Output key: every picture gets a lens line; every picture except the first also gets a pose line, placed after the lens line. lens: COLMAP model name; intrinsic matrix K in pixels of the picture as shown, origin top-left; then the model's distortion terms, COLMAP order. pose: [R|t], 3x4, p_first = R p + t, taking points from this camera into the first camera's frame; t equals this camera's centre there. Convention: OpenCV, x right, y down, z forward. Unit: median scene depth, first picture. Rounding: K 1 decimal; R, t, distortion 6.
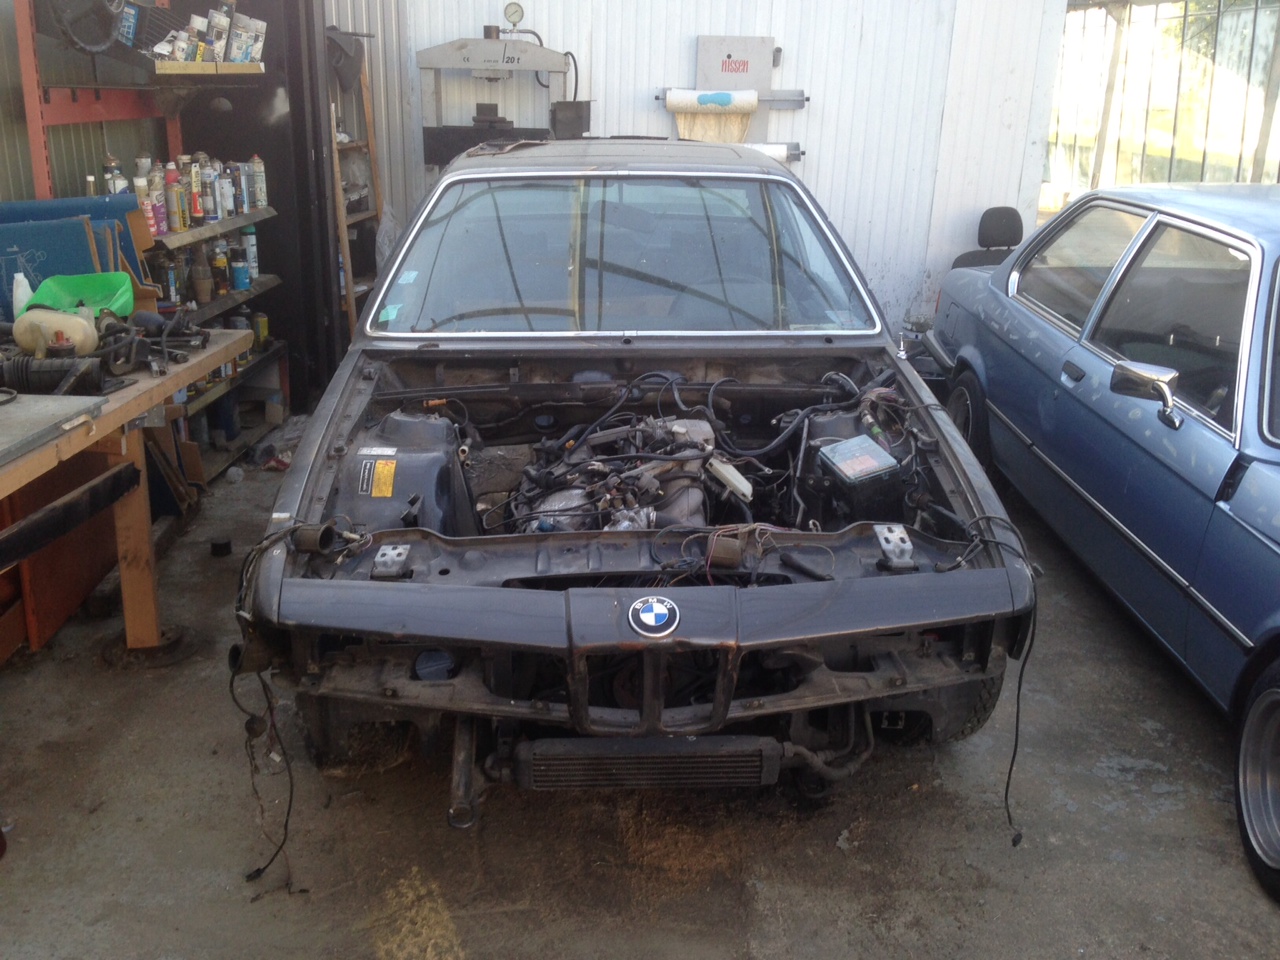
lens RADIAL K [[1115.9, 0, 640.0], [0, 1115.9, 480.0], [0, 0, 1]] dist [0.161427, -0.224168]
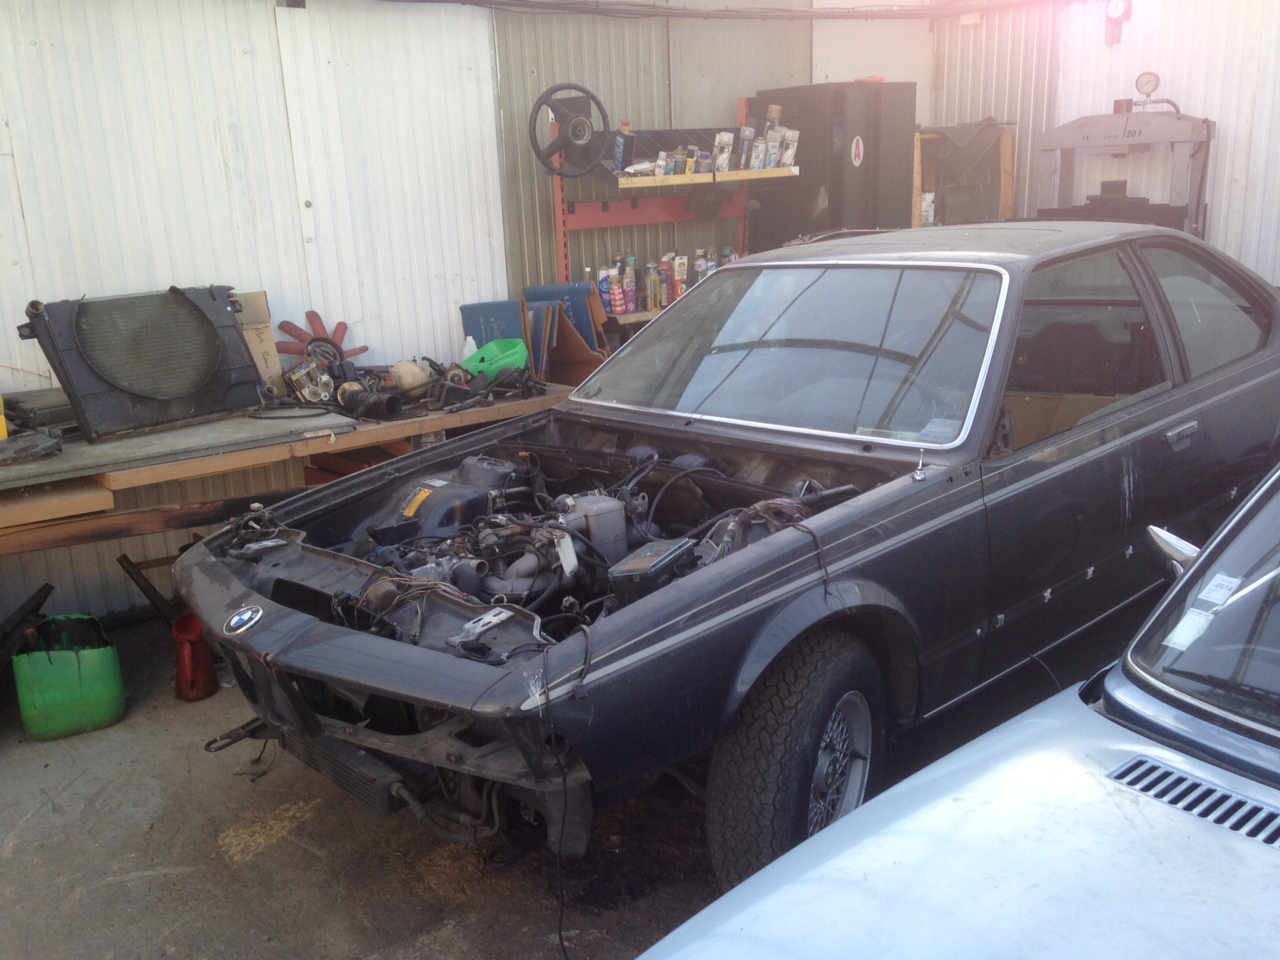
lens RADIAL K [[1115.9, 0, 640.0], [0, 1115.9, 480.0], [0, 0, 1]] dist [0.161427, -0.224168]
pose [[0.666608, 0.144509, -0.731267, 0.455141], [-0.191113, 0.981370, 0.019719, -0.052818], [0.720493, 0.126609, 0.681806, 0.166103]]
